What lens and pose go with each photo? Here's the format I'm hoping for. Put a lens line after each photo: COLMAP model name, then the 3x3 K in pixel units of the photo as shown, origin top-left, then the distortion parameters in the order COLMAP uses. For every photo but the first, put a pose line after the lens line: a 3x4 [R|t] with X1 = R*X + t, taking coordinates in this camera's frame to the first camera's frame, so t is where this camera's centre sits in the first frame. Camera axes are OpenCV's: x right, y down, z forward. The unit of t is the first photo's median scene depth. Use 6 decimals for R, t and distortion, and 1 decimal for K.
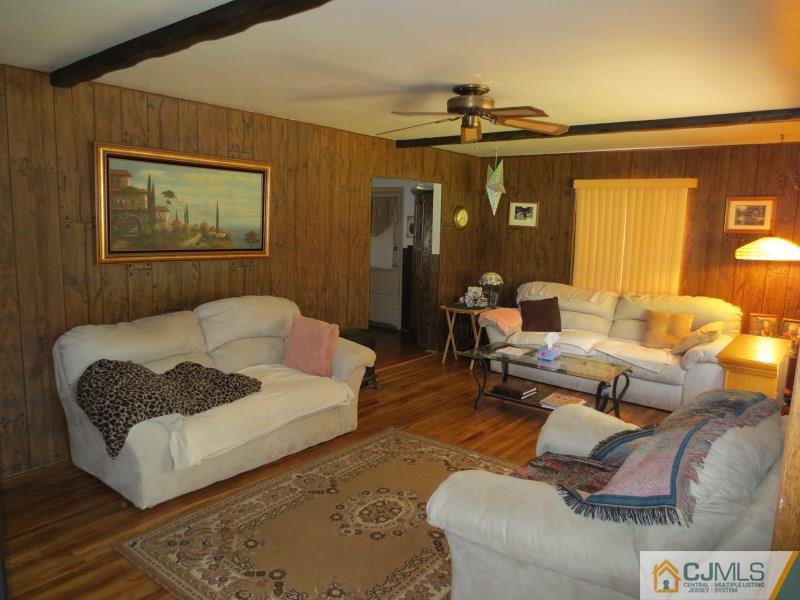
lens RADIAL K [[565.1, 0, 400.6], [0, 565.1, 297.8], [0, 0, 1]] dist [-0.043386, 0.021024]
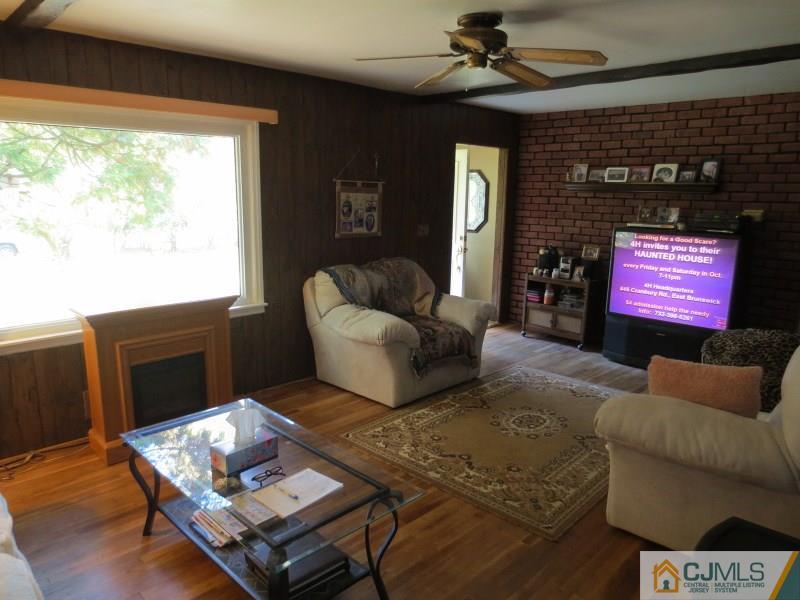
lens RADIAL K [[565.1, 0, 398.8], [0, 565.1, 300.9], [0, 0, 1]] dist [-0.043386, 0.021024]
pose [[-0.993907, -0.060232, 0.092311, 0.125694], [-0.025996, 0.941961, 0.334714, -0.231399], [-0.107114, 0.330275, -0.937787, 1.732650]]
